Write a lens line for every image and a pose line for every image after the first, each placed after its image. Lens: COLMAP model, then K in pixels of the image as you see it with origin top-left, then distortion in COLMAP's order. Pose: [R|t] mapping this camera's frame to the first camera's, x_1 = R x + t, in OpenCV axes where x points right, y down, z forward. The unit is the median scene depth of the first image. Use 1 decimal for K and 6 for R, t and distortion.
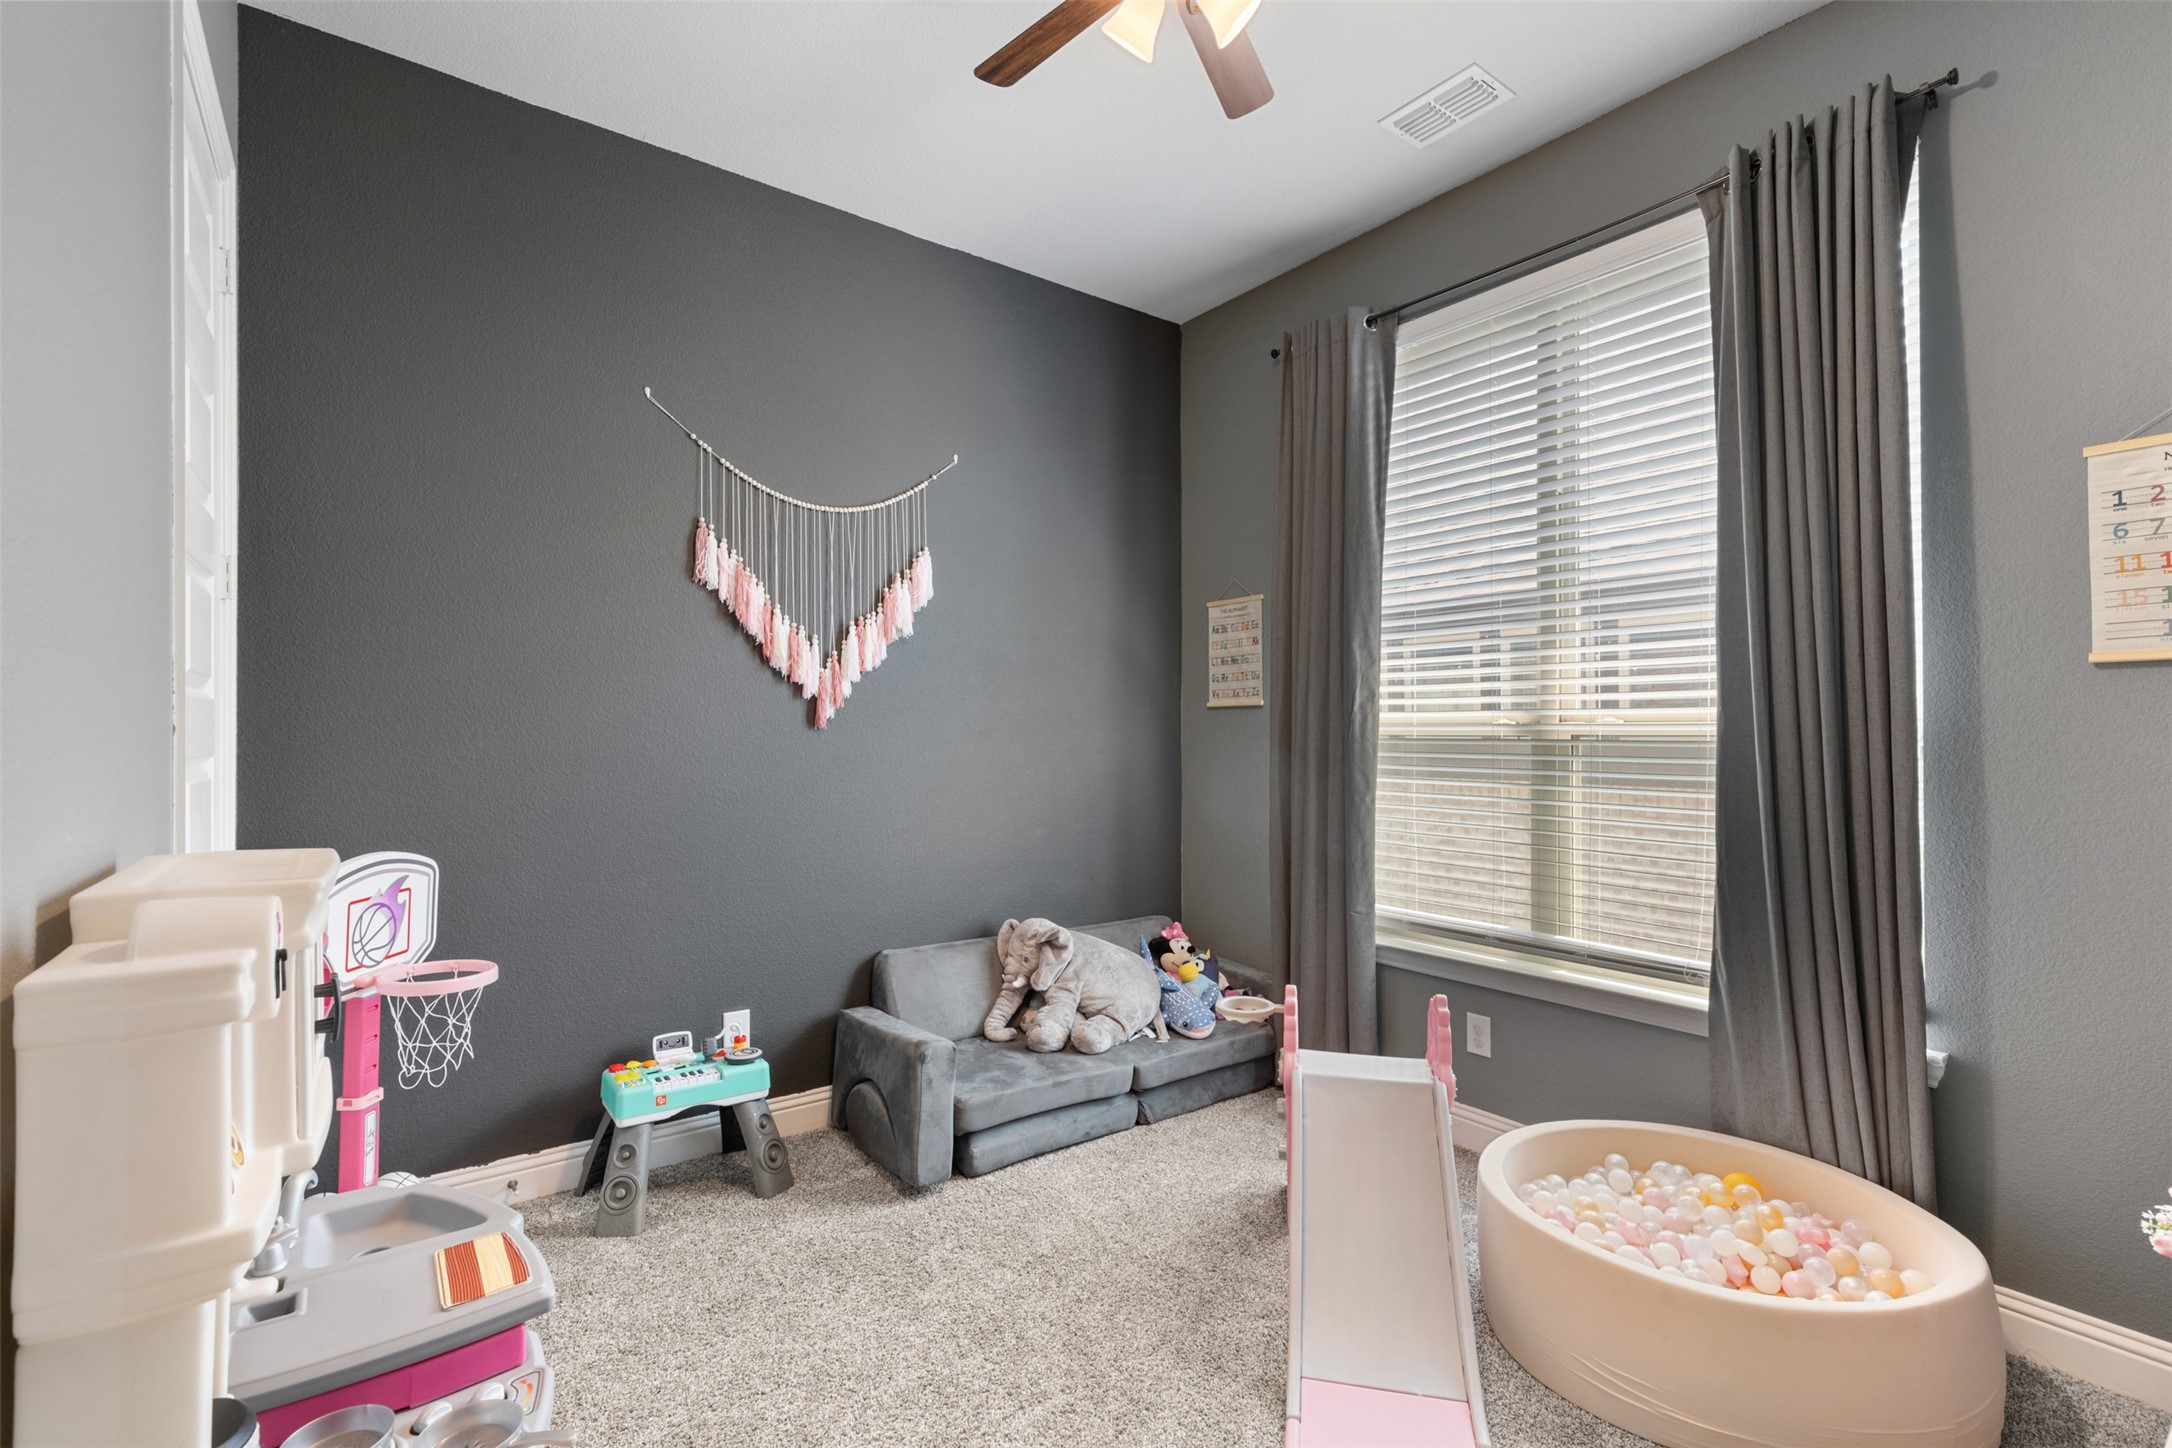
lens RADIAL K [[976.2, 0, 1080.5], [0, 976.2, 715.6], [0, 0, 1]] dist [0.007316, -0.001086]
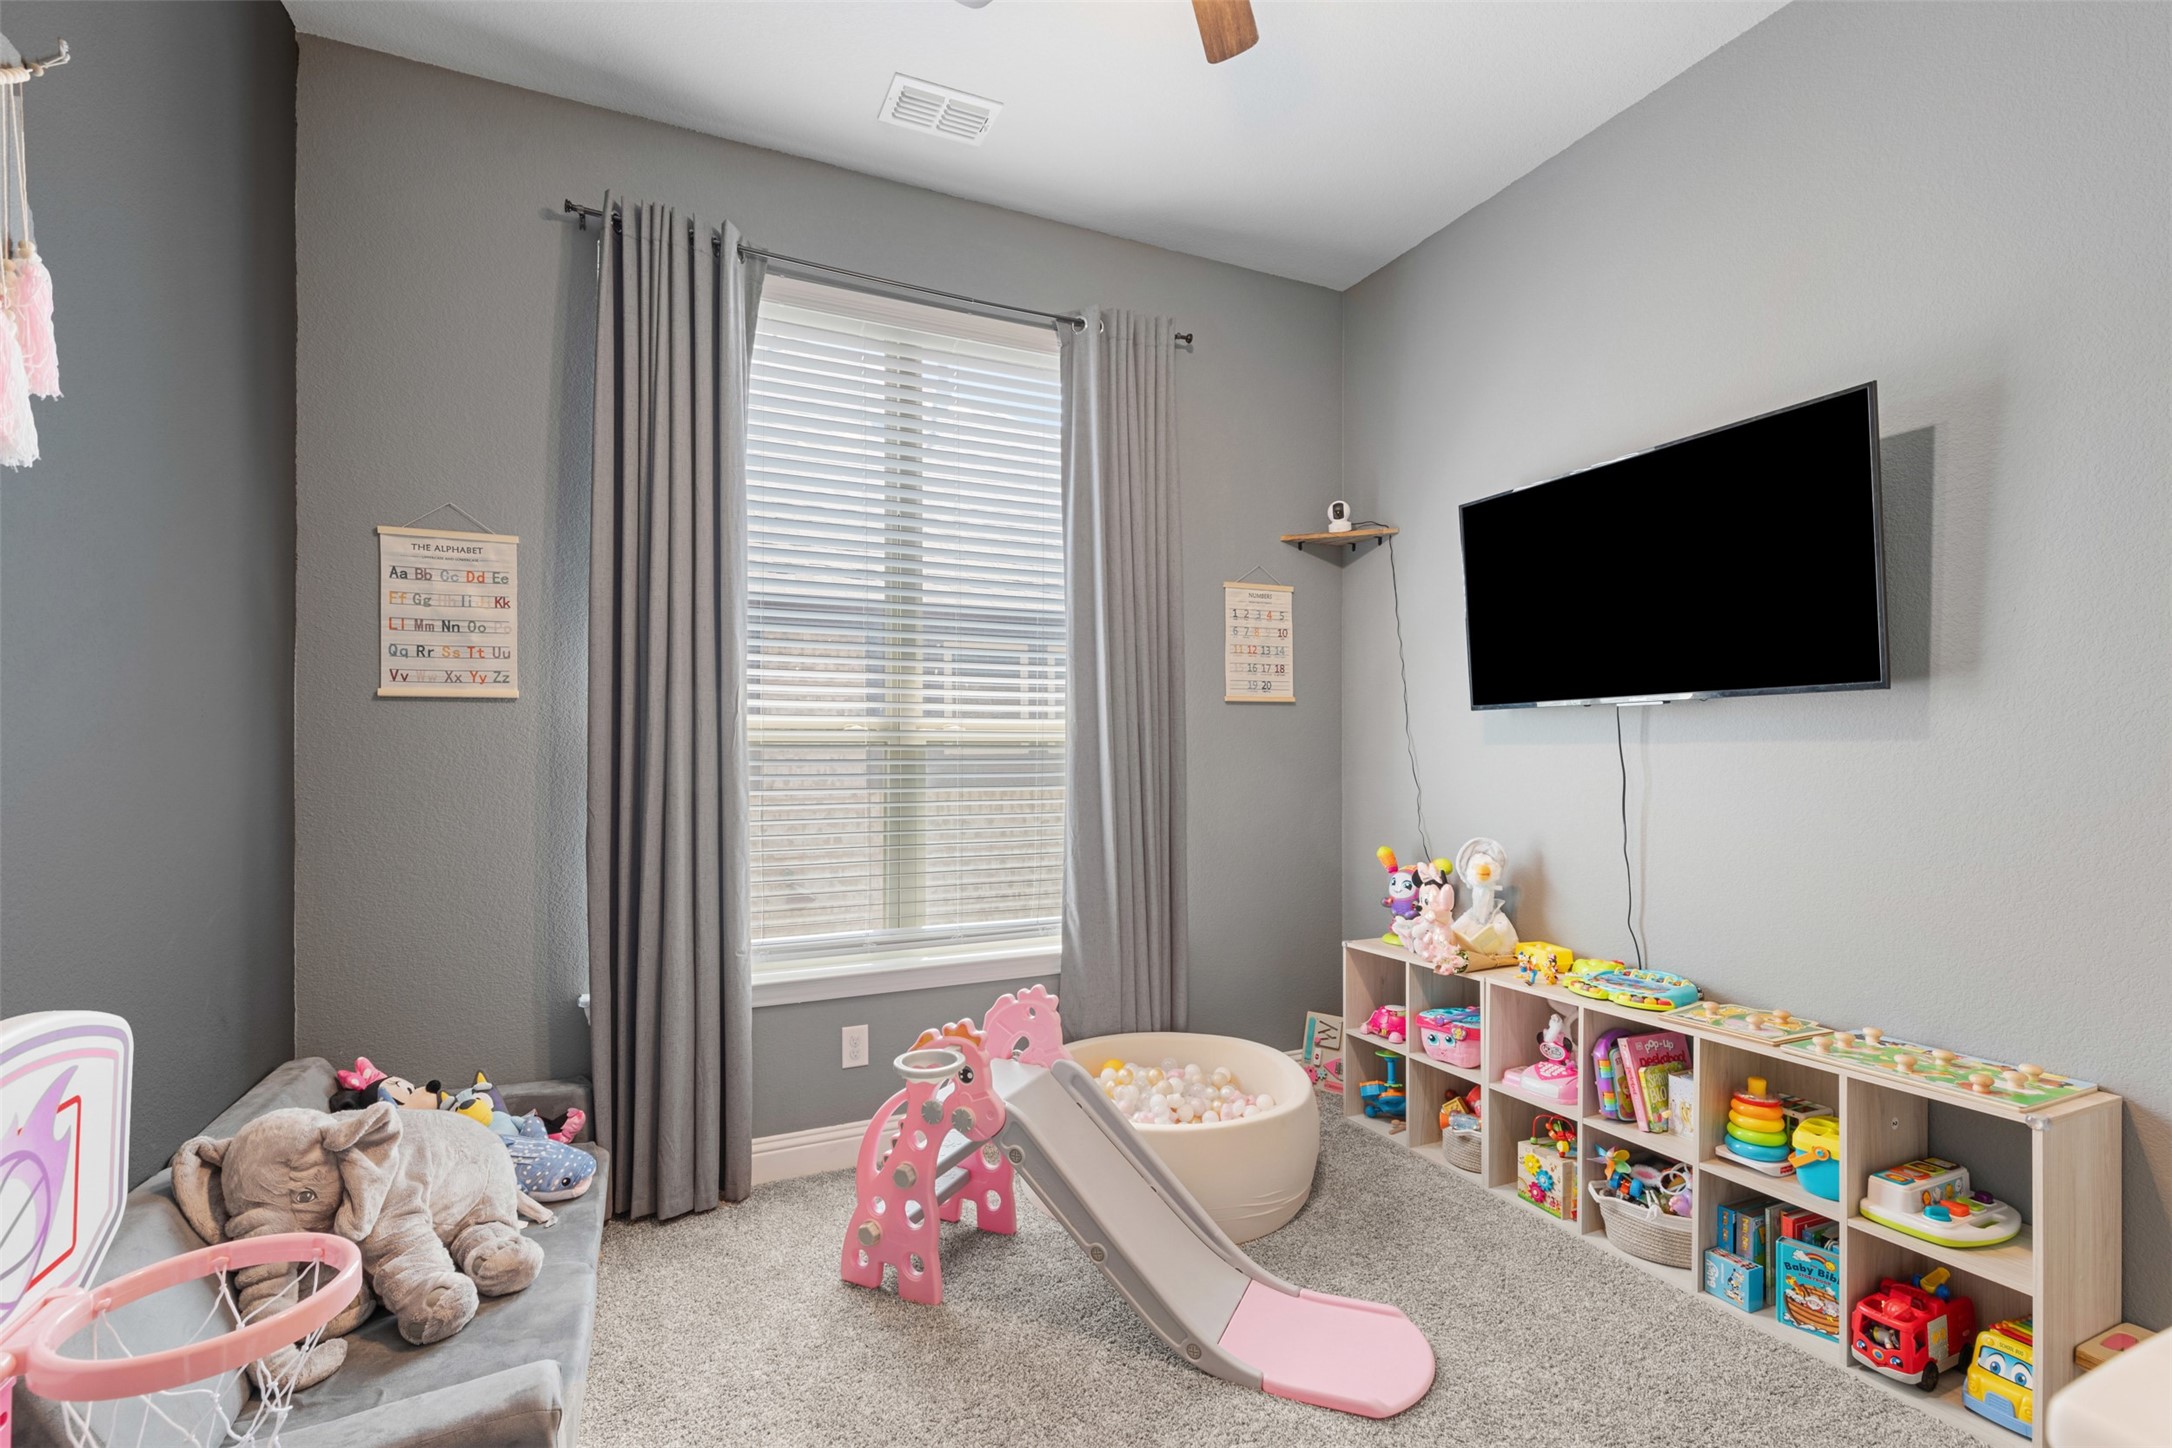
lens RADIAL K [[976.2, 0, 1084.7], [0, 976.2, 736.8], [0, 0, 1]] dist [0.007316, -0.001086]
pose [[0.208335, 0.007133, 0.978031, -0.503886], [-0.020100, 0.999793, -0.003010, 0.013919], [-0.977851, -0.019031, 0.208436, 0.570021]]
